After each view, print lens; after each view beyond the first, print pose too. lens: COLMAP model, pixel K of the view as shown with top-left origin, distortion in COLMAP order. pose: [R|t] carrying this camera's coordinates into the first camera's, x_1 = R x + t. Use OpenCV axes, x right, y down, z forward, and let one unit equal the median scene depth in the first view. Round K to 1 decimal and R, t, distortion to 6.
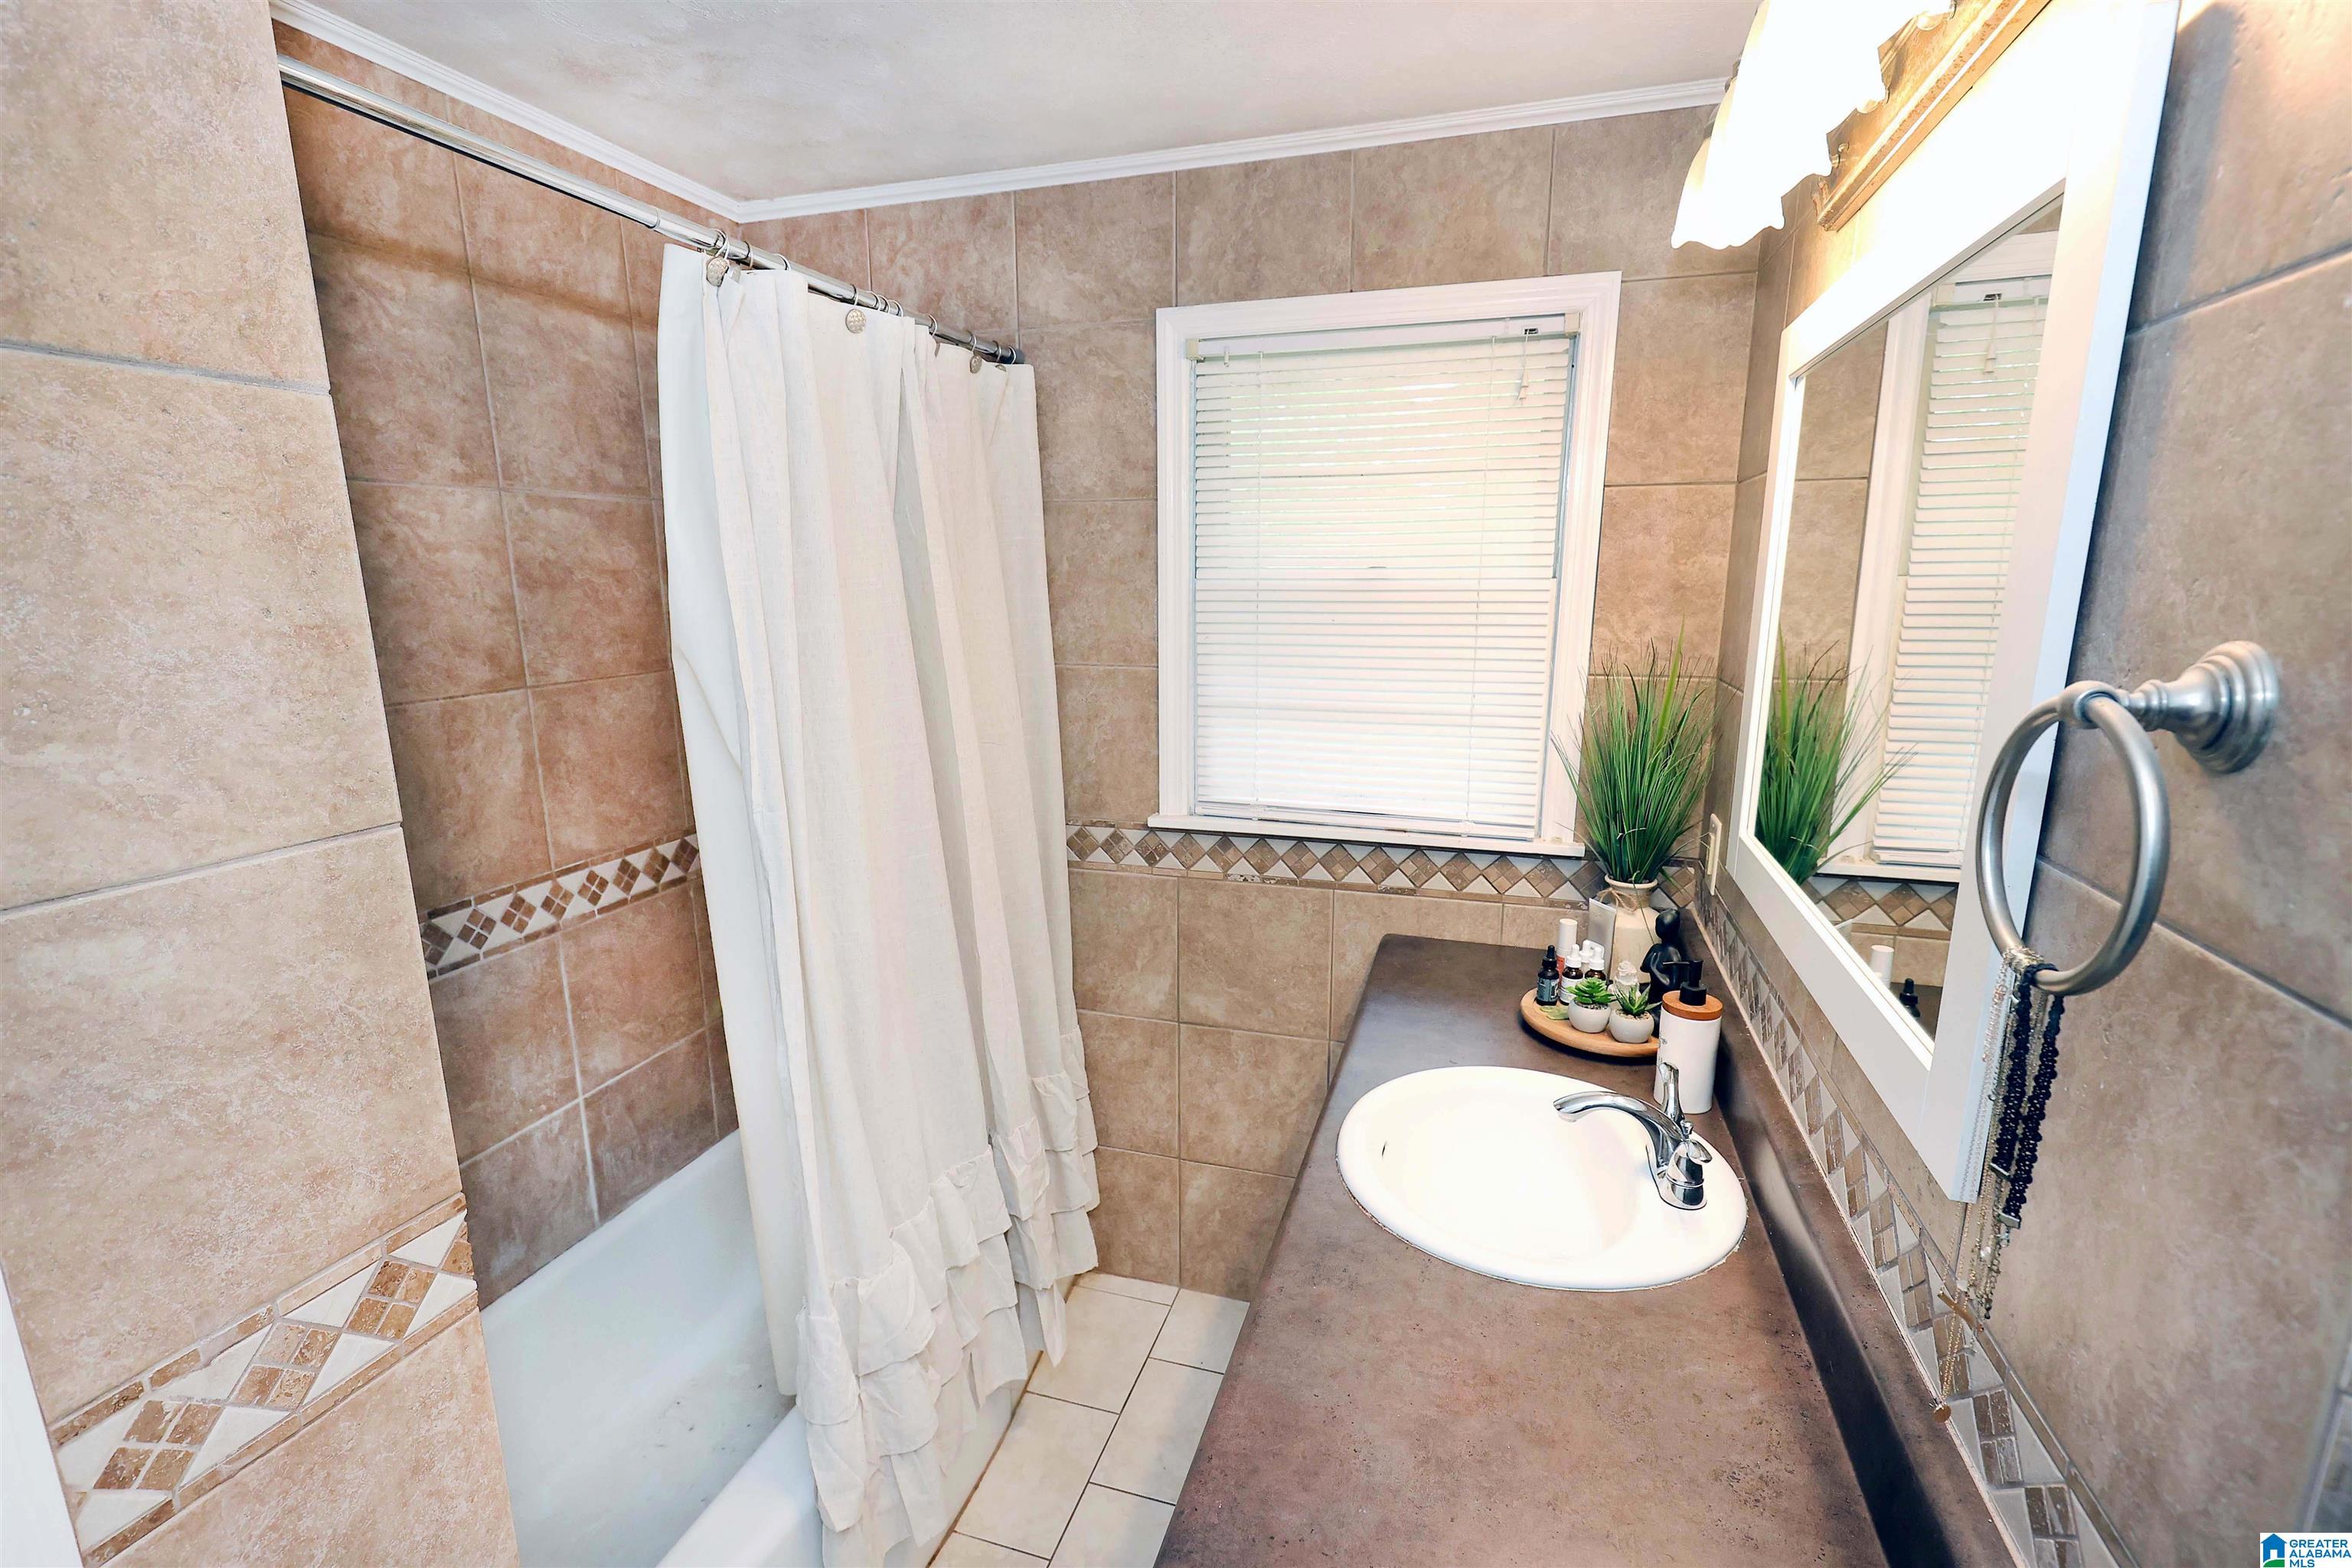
lens RADIAL K [[1060.0, 0, 1172.0], [0, 1060.0, 801.8], [0, 0, 1]] dist [0.000918, -0.000697]
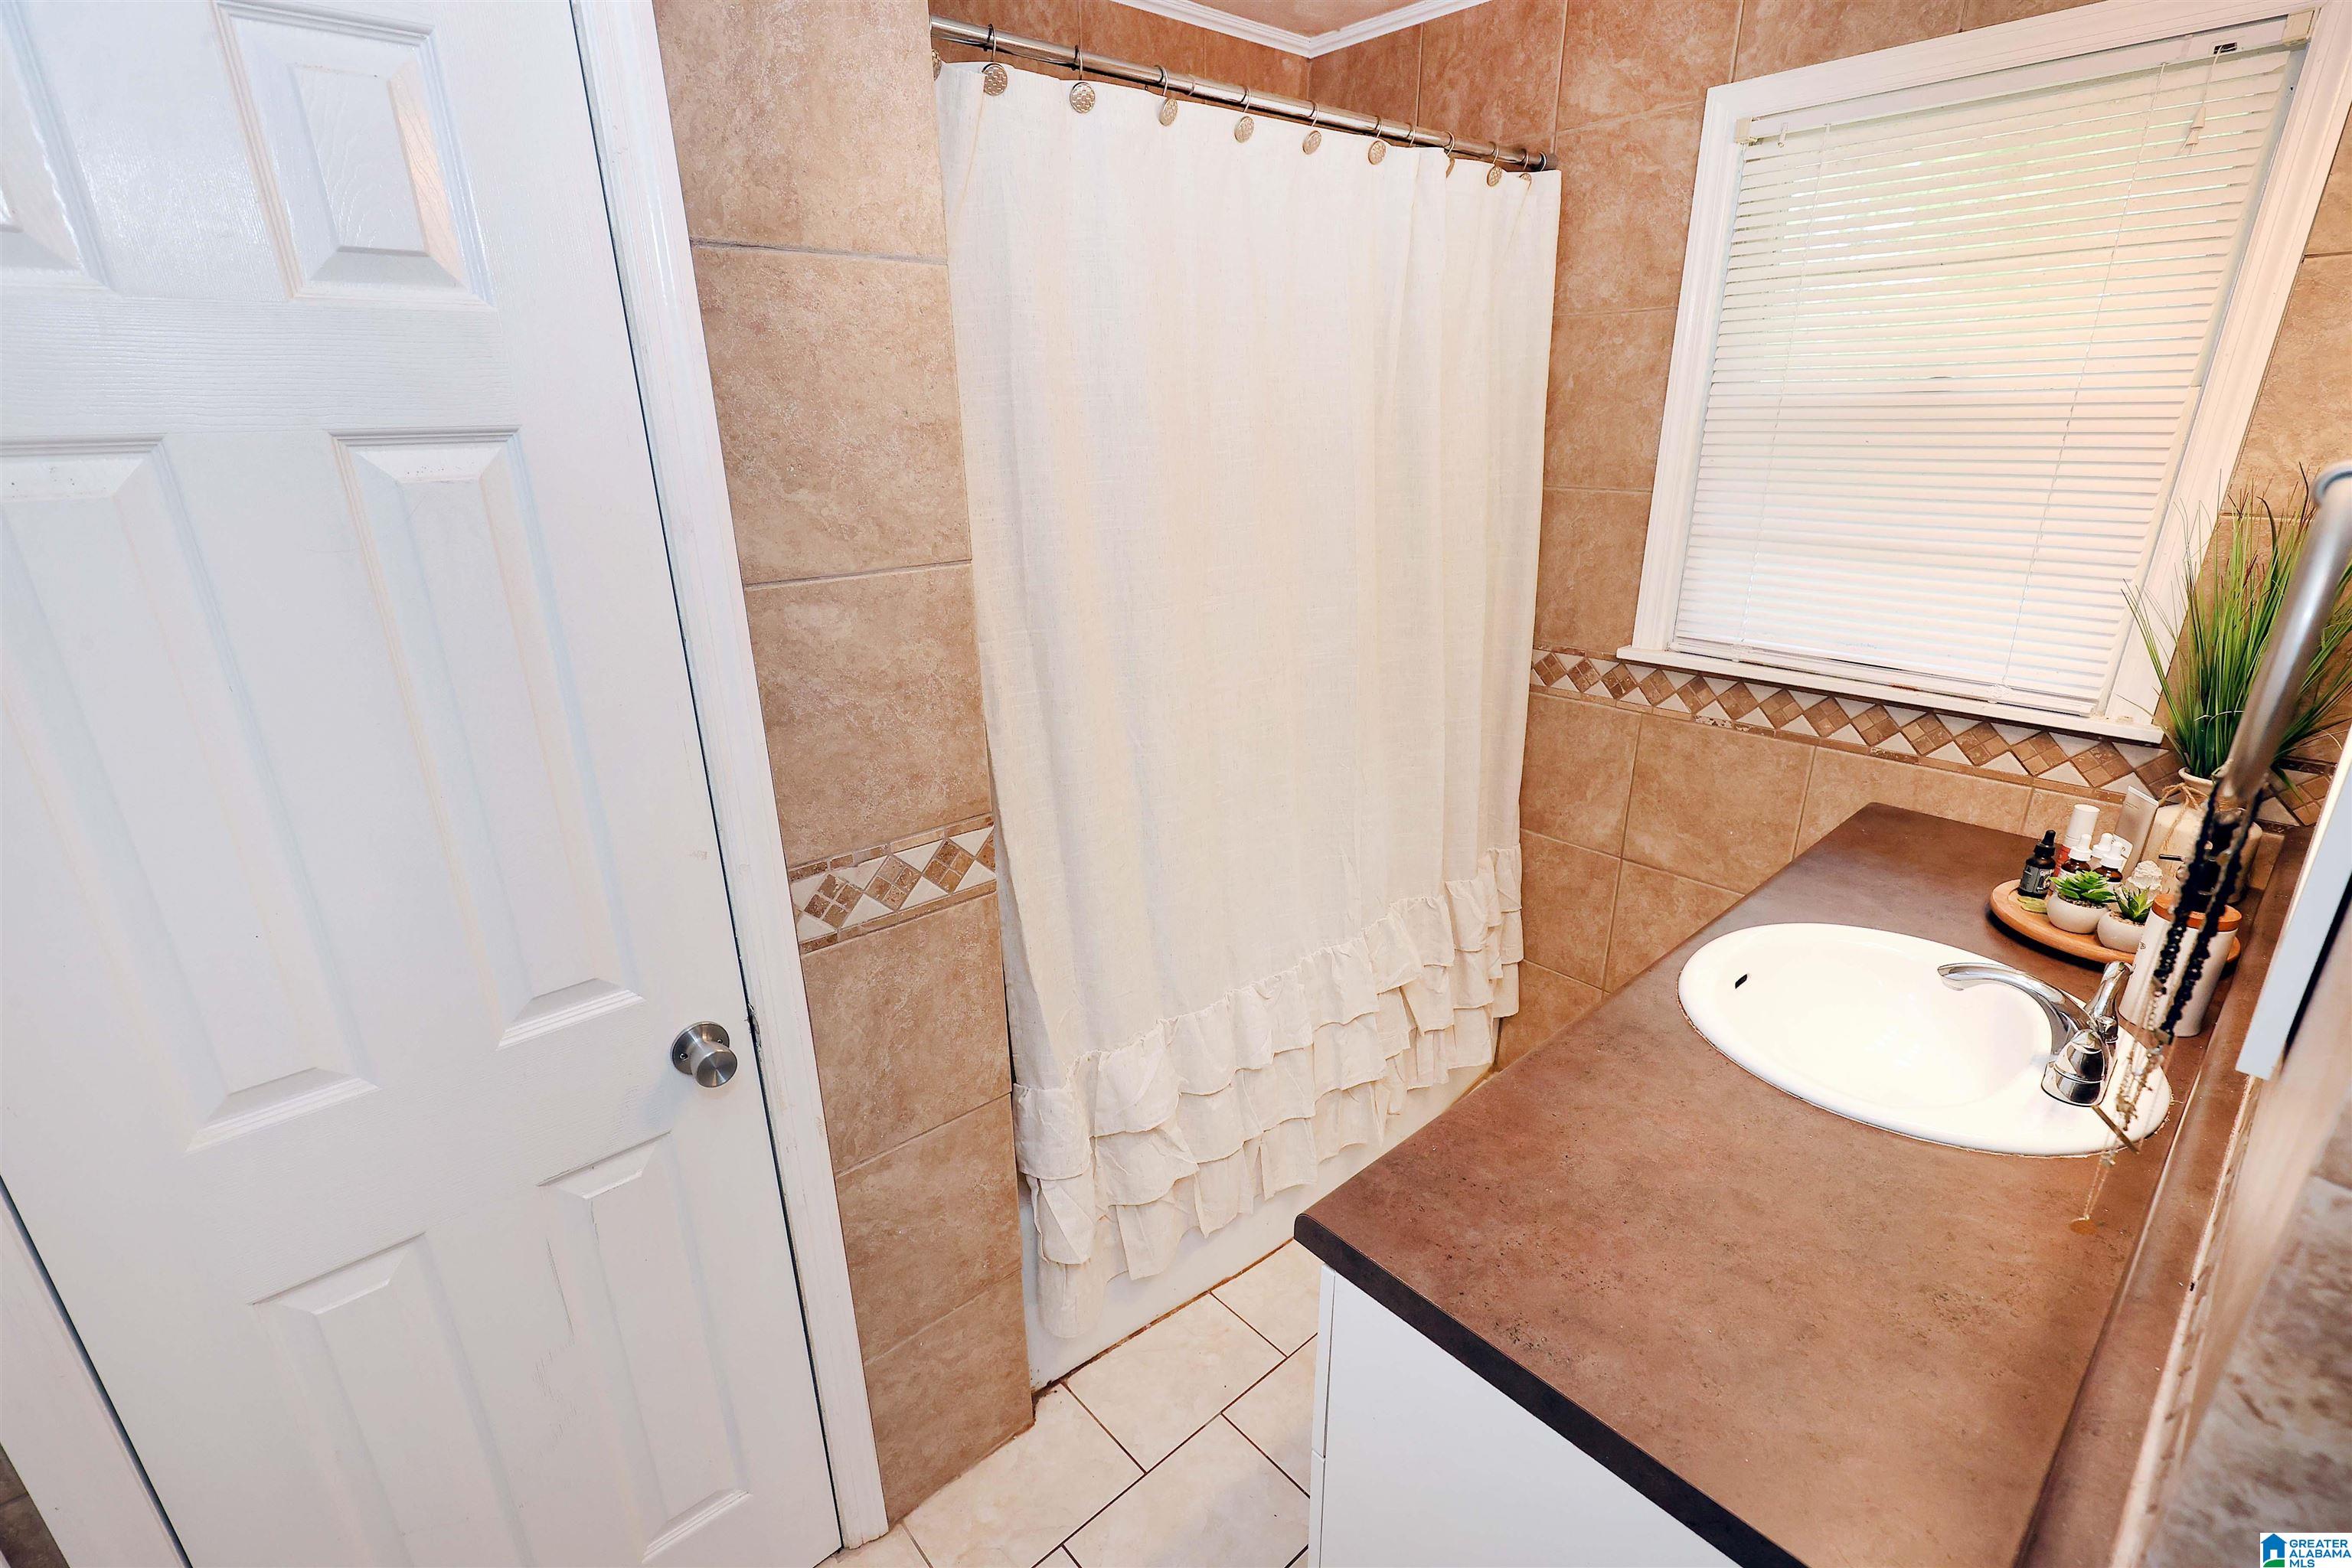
lens RADIAL K [[1060.0, 0, 1172.0], [0, 1060.0, 801.8], [0, 0, 1]] dist [0.000918, -0.000697]
pose [[0.860978, 0.168367, -0.479967, 0.129145], [-0.097561, 0.980770, 0.169035, 0.031109], [0.499197, -0.098710, 0.860847, -0.083069]]
